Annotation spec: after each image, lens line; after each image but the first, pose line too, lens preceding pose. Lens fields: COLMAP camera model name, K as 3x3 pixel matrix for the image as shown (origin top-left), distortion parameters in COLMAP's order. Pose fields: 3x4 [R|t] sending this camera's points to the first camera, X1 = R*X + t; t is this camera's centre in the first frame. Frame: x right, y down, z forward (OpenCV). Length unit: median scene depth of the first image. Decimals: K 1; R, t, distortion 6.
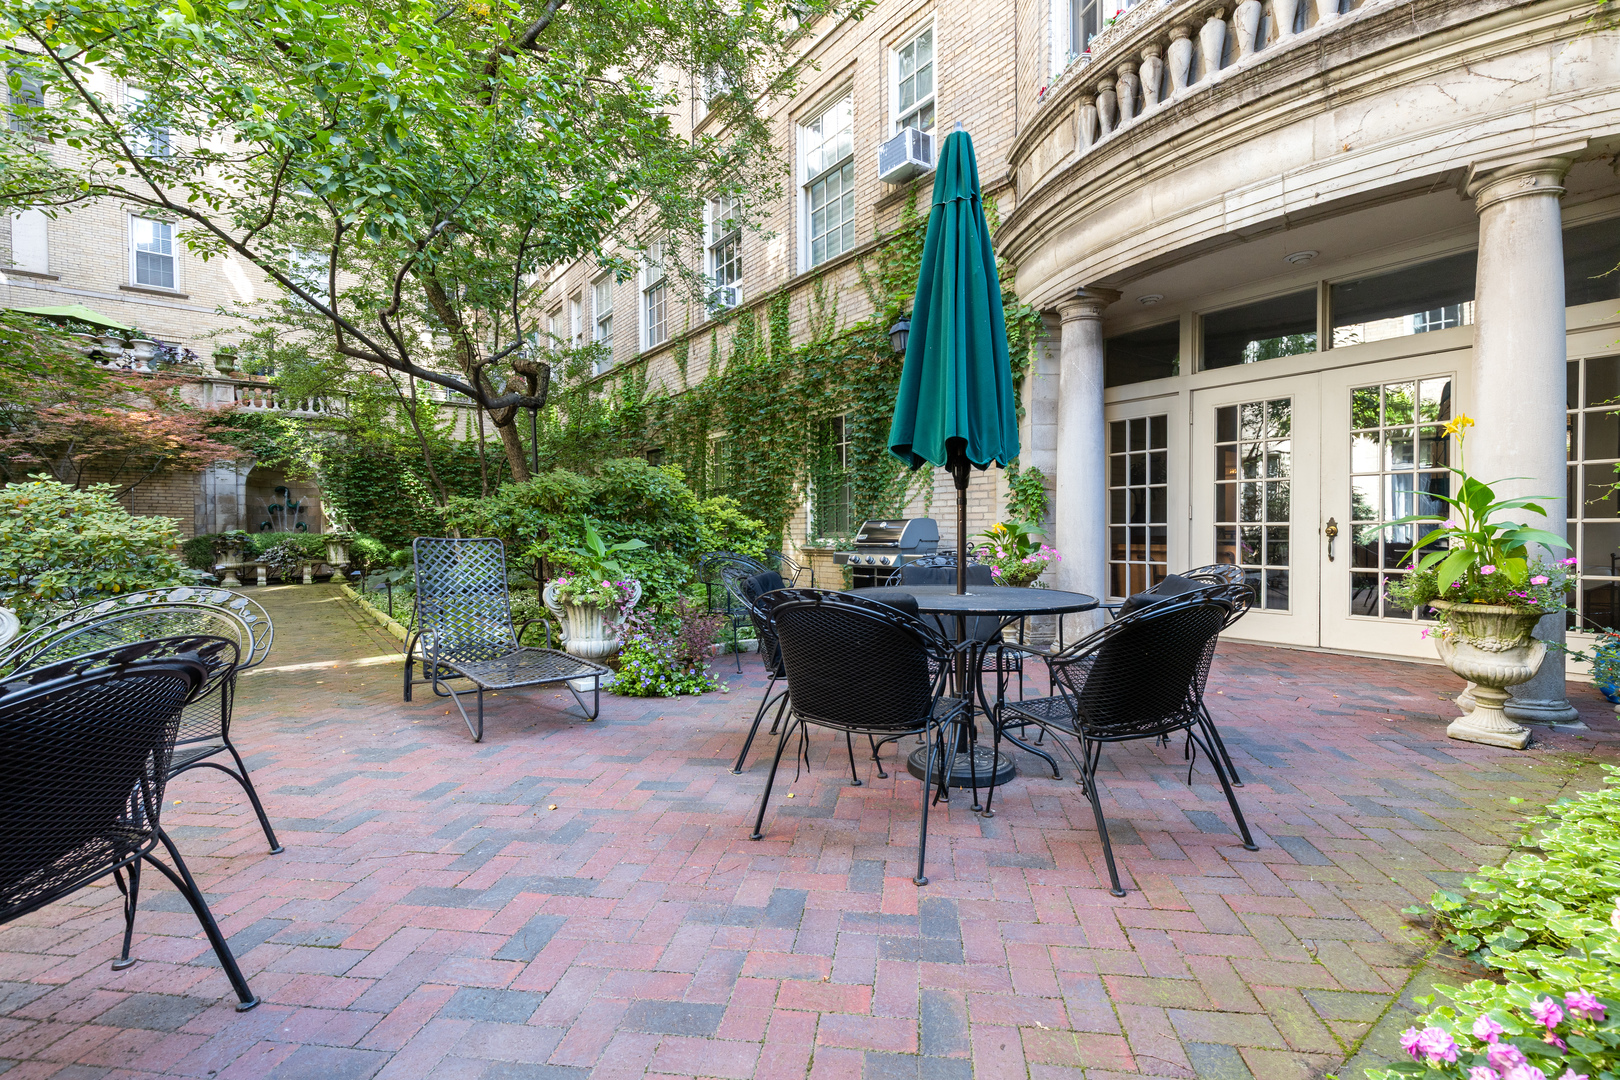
lens RADIAL K [[726.0, 0, 816.2], [0, 726.0, 541.9], [0, 0, 1]] dist [0.005737, 0.000284]
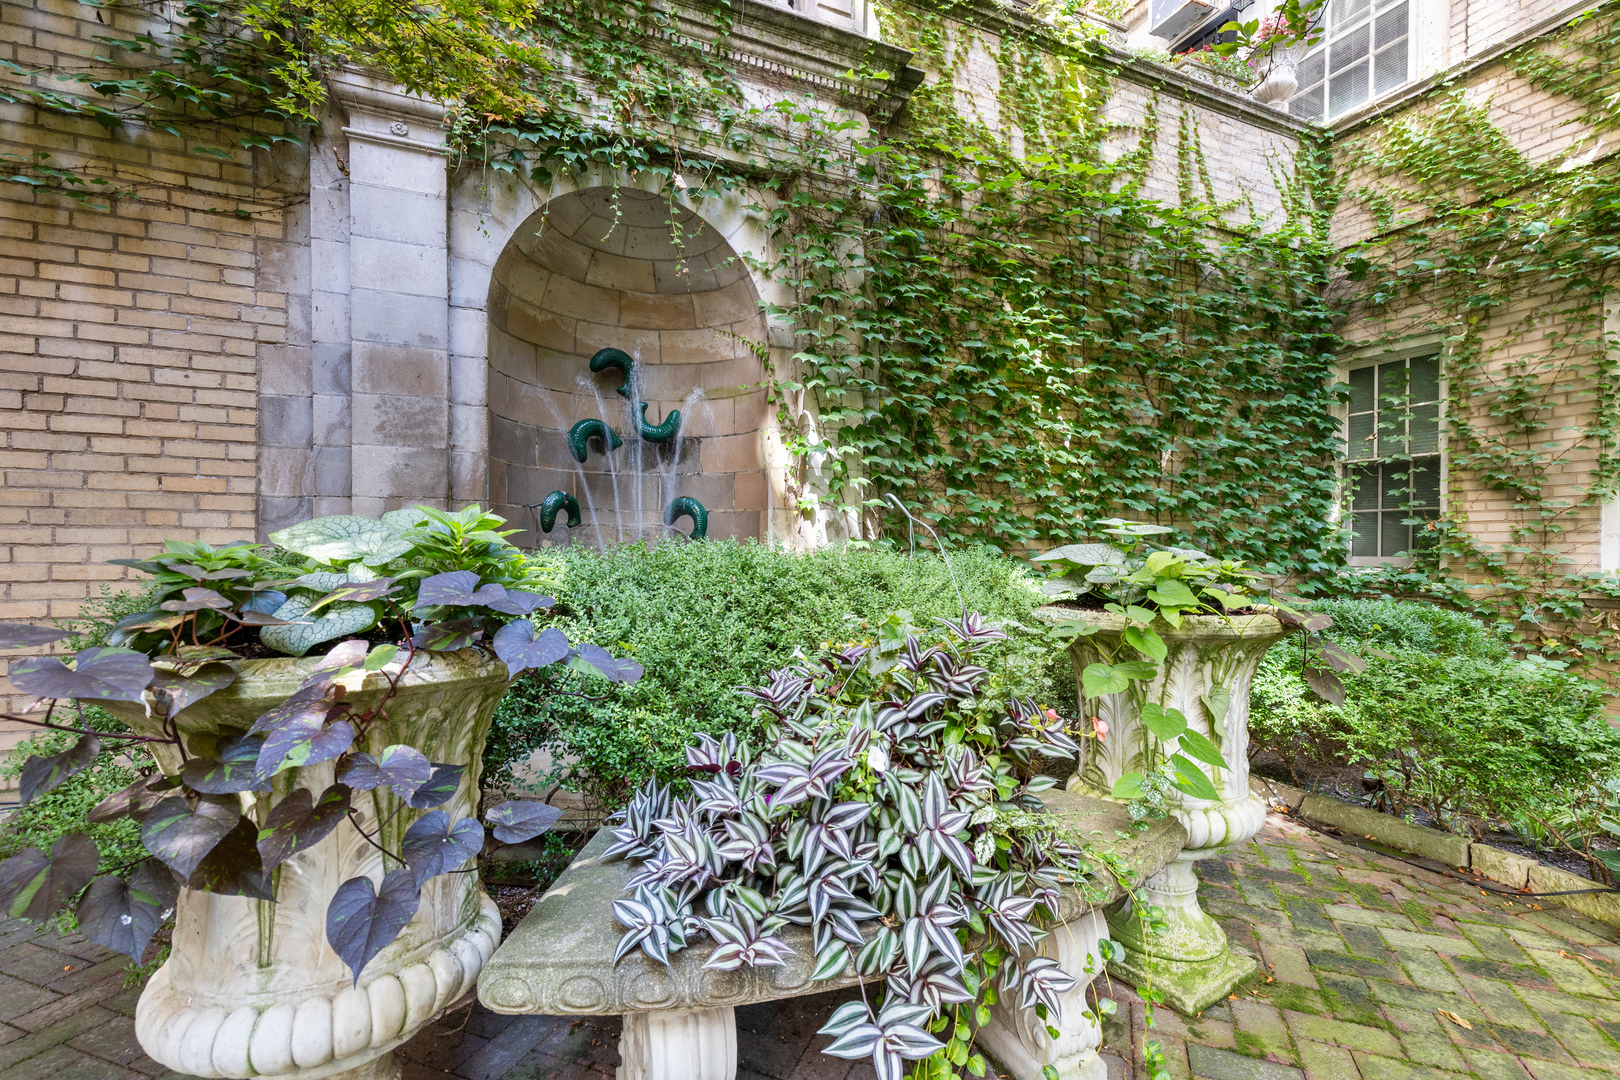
lens RADIAL K [[726.0, 0, 815.4], [0, 726.0, 551.8], [0, 0, 1]] dist [0.005737, 0.000284]
pose [[0.976099, 0.012007, -0.216995, -0.648812], [-0.012237, 0.999925, 0.000283, -0.011002], [0.216983, 0.002379, 0.976173, 0.822082]]
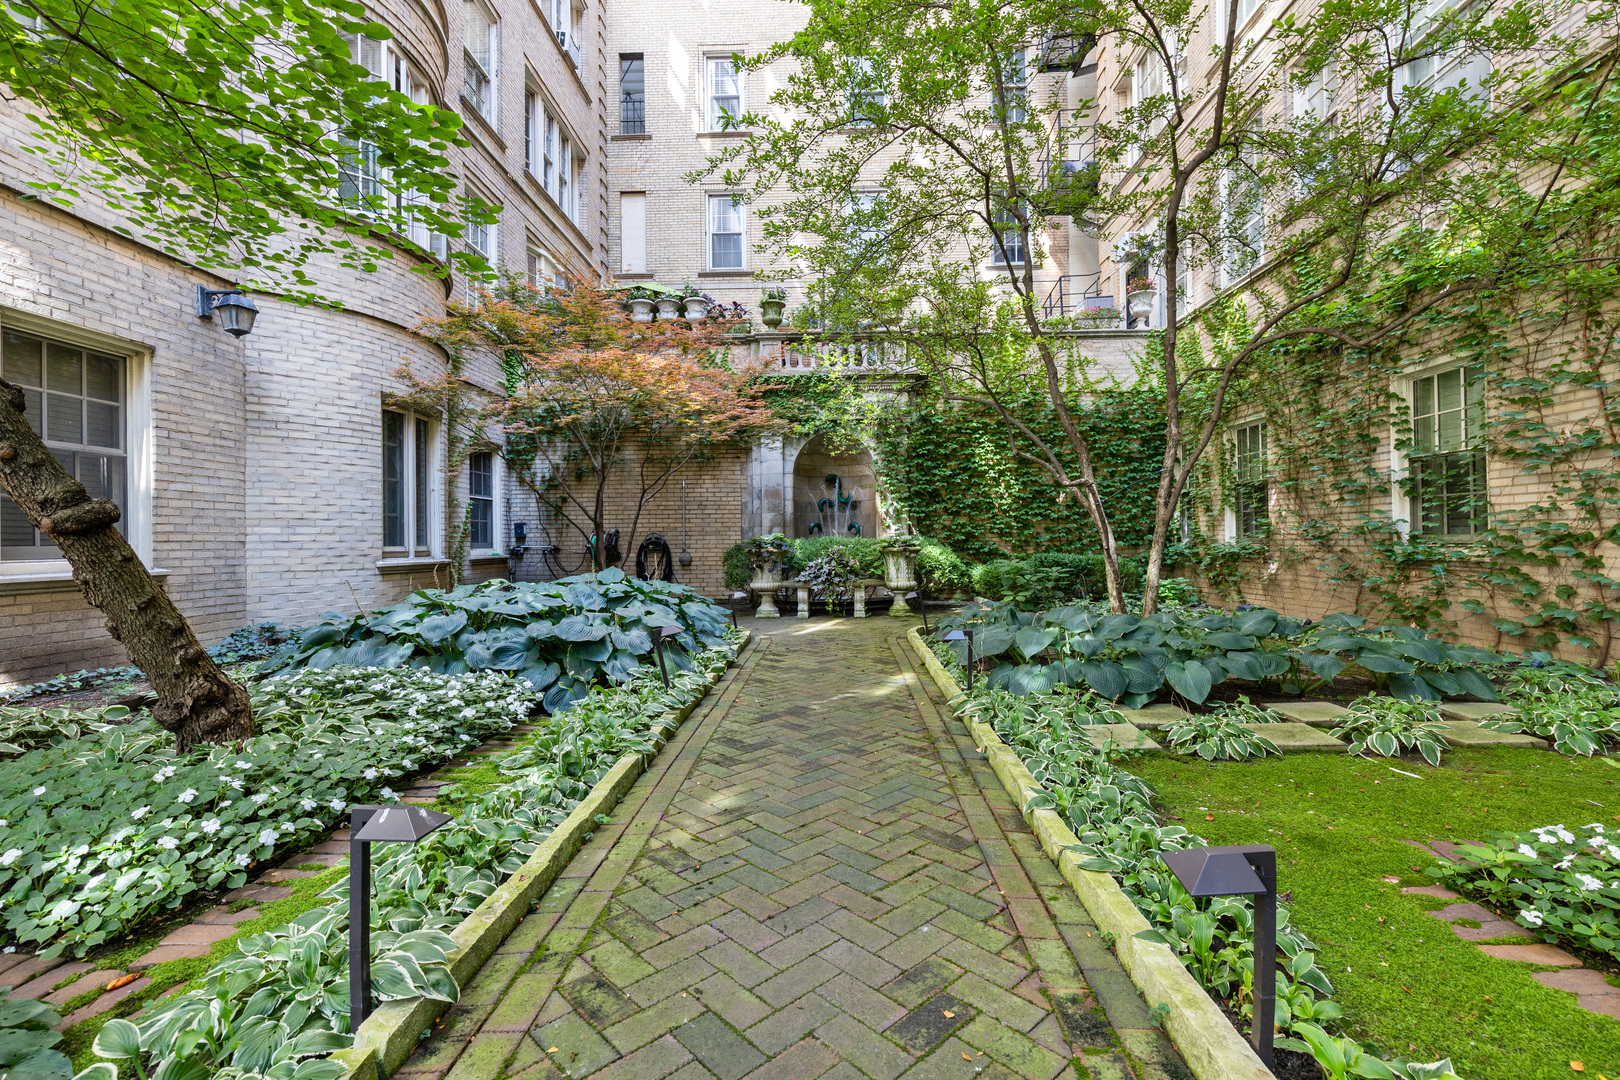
lens RADIAL K [[726.0, 0, 813.0], [0, 726.0, 538.0], [0, 0, 1]] dist [0.005737, 0.000284]
pose [[0.777710, -0.003419, -0.628614, -0.302369], [-0.002959, 0.999954, -0.009099, -0.005224], [0.628616, 0.008936, 0.777664, 0.438356]]
